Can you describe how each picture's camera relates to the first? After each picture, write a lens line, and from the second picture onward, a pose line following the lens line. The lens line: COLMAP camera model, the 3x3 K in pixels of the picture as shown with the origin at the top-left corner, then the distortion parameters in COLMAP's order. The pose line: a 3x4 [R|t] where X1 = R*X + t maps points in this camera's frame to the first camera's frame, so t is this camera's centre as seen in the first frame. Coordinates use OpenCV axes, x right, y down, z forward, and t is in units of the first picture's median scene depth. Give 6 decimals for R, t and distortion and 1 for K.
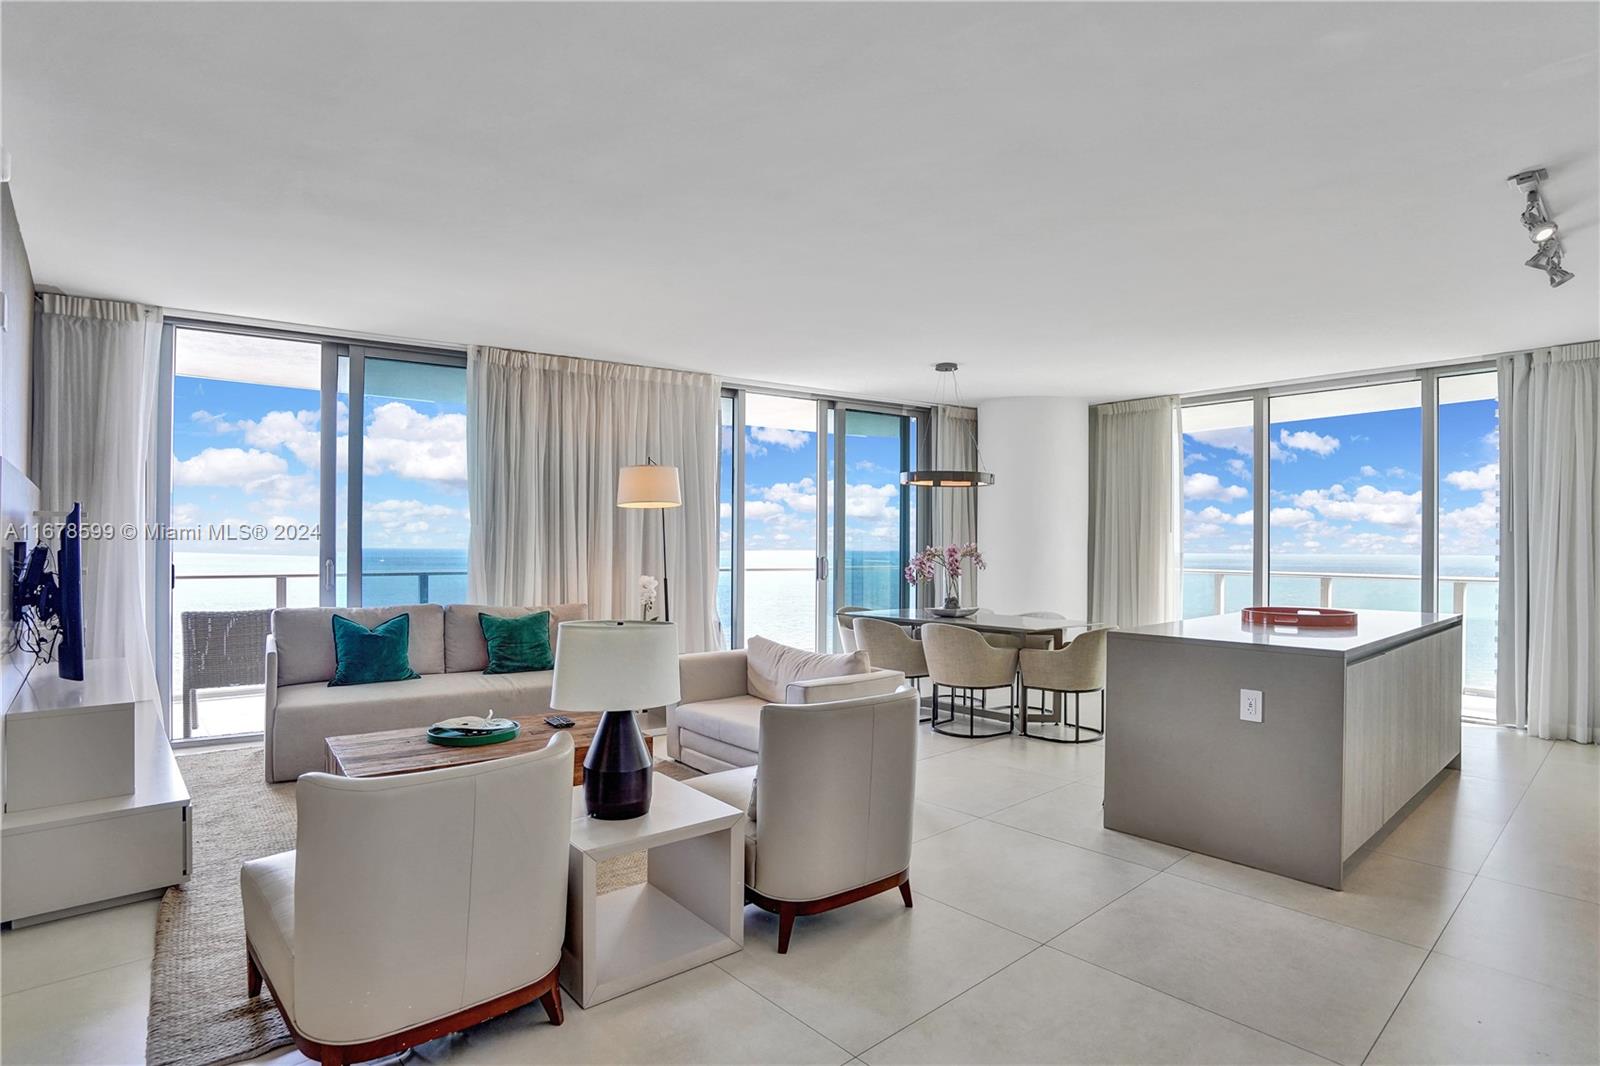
lens RADIAL K [[819.1, 0, 805.9], [0, 819.1, 534.1], [0, 0, 1]] dist [-0.021469, 0.002463]
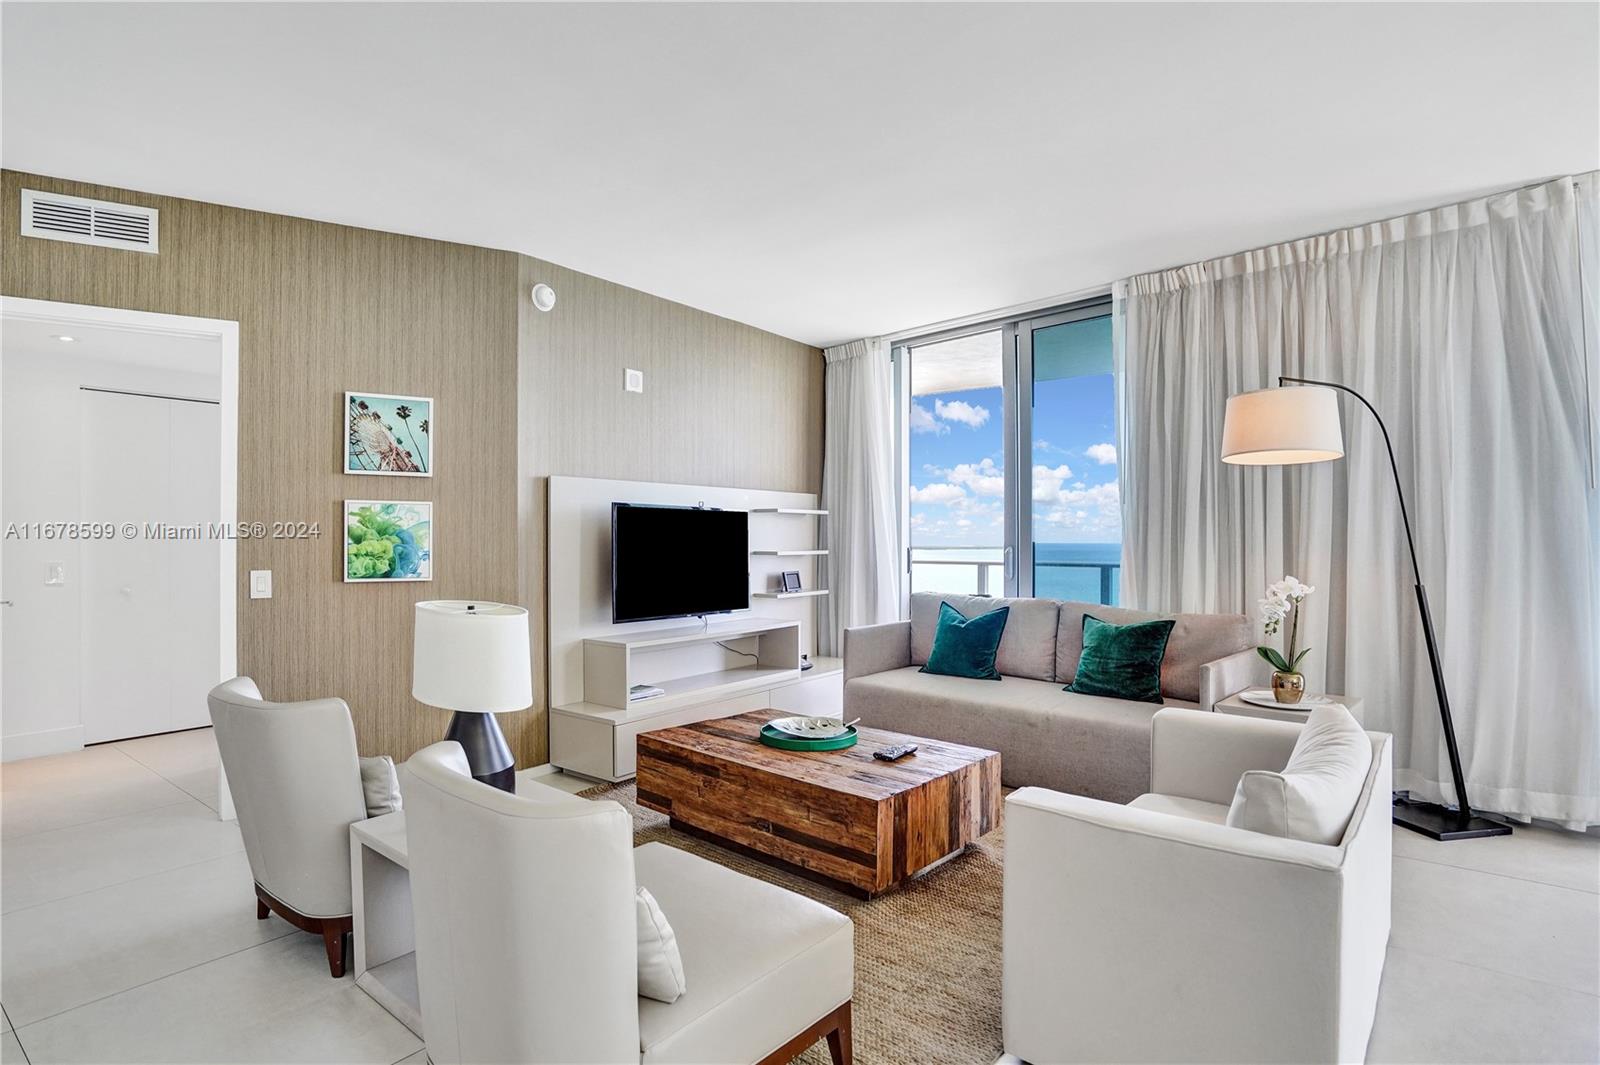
lens RADIAL K [[819.1, 0, 808.6], [0, 819.1, 538.6], [0, 0, 1]] dist [-0.021469, 0.002463]
pose [[0.206933, -0.007446, -0.978327, 0.301116], [0.011367, 0.999922, -0.005206, 0.021444], [0.978289, -0.010043, 0.207002, 0.523647]]
